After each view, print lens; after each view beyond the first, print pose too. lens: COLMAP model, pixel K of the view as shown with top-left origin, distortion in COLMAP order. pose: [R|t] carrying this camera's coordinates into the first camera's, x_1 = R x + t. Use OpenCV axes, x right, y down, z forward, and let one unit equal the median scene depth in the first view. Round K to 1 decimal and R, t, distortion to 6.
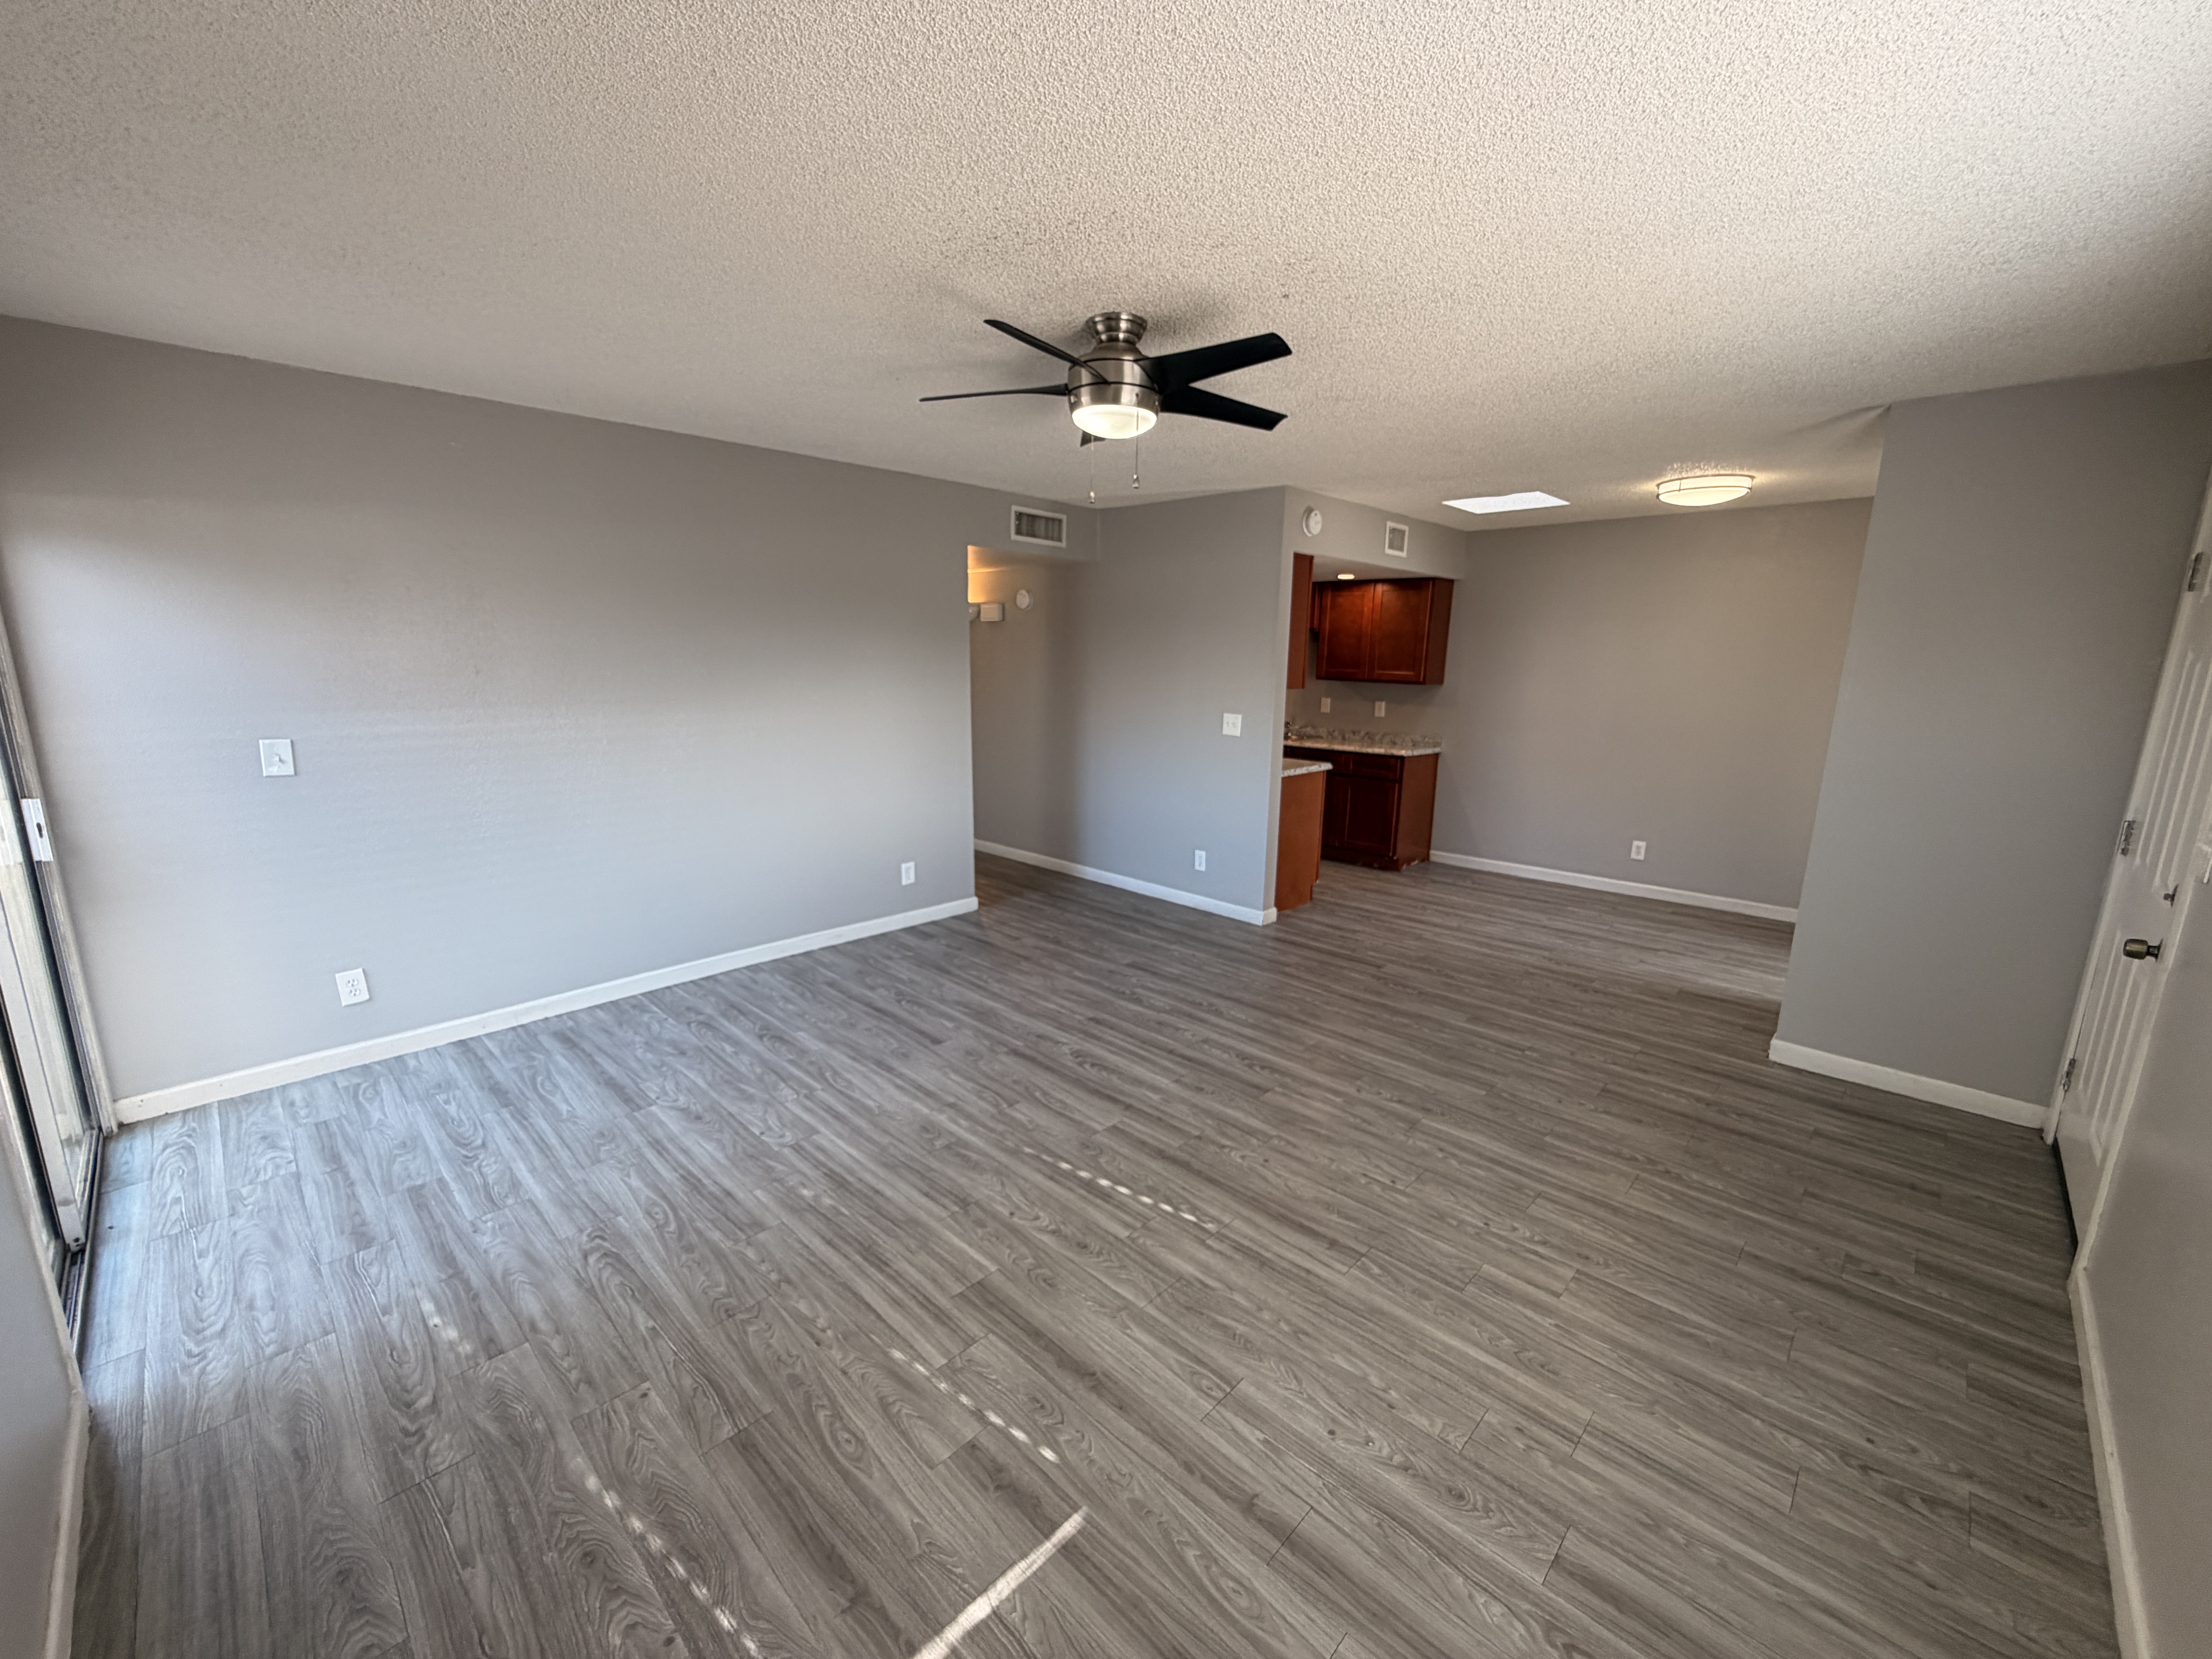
lens RADIAL K [[897.7, 0, 1106.1], [0, 897.7, 844.4], [0, 0, 1]] dist [0.000234, 0.000306]
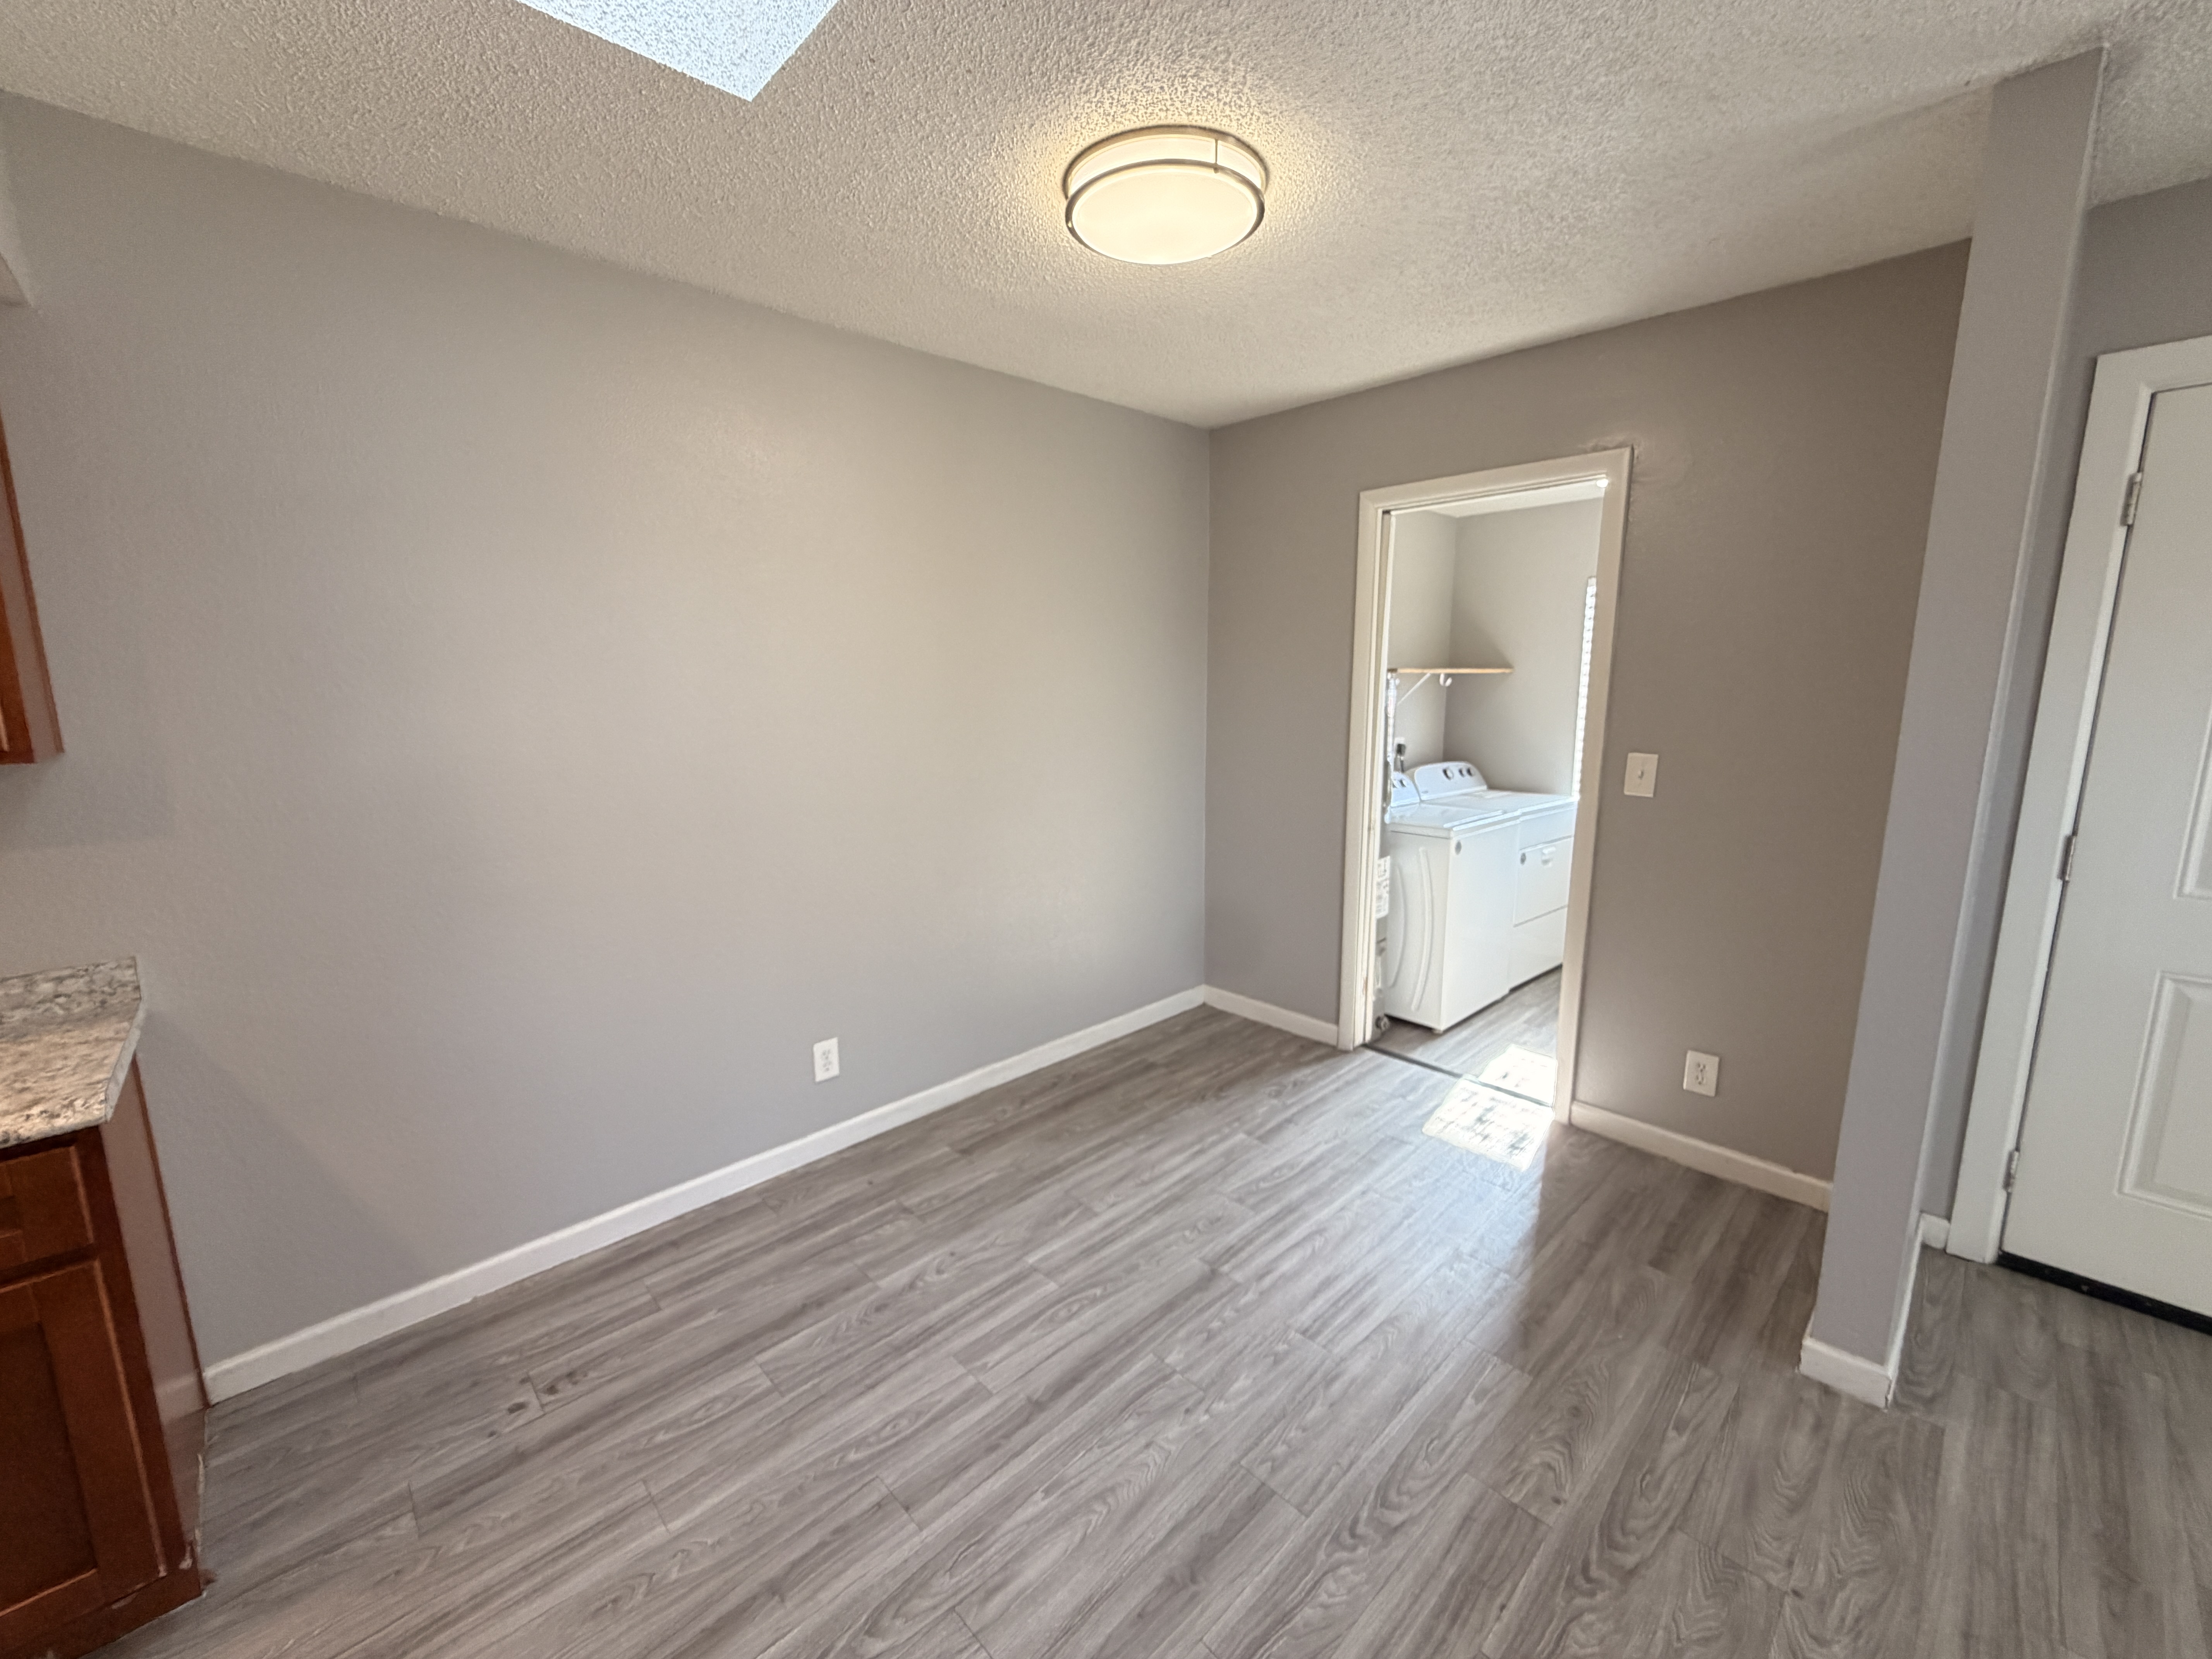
lens RADIAL K [[897.7, 0, 1107.1], [0, 897.7, 826.3], [0, 0, 1]] dist [0.000234, 0.000306]
pose [[0.048290, -0.182938, 0.981938, 0.188358], [0.215533, 0.961833, 0.168593, -0.173153], [-0.975302, 0.203498, 0.085876, 0.886513]]
